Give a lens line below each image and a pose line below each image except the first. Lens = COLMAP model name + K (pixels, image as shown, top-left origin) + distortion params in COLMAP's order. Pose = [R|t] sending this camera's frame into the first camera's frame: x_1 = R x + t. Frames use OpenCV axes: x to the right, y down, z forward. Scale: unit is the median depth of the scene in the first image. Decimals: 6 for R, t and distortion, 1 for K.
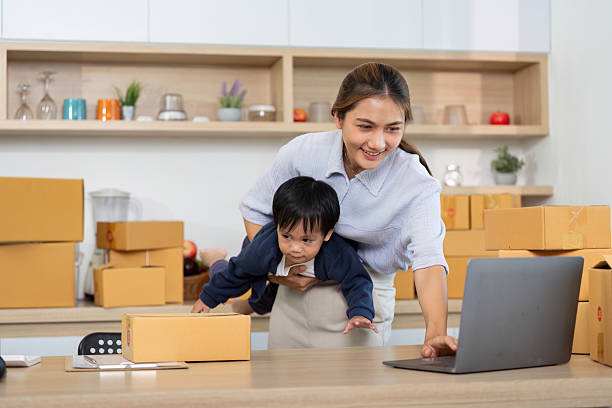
lens RADIAL K [[1267.1, 0, 306.0], [0, 1267.1, 204.0], [0, 0, 1]] dist [0.010561, -0.033564]
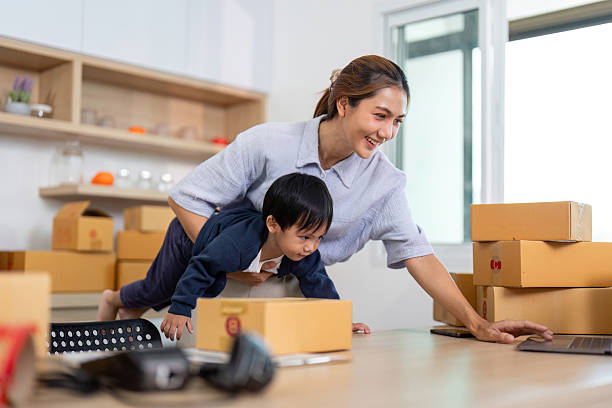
lens RADIAL K [[857.4, 0, 306.0], [0, 857.4, 204.0], [0, 0, 1]] dist [-0.013939, -0.025810]
pose [[0.826580, 0.063652, 0.559208, -0.247522], [-0.042416, 0.997804, -0.050880, 0.030704], [-0.561218, 0.018337, 0.827465, 0.298331]]
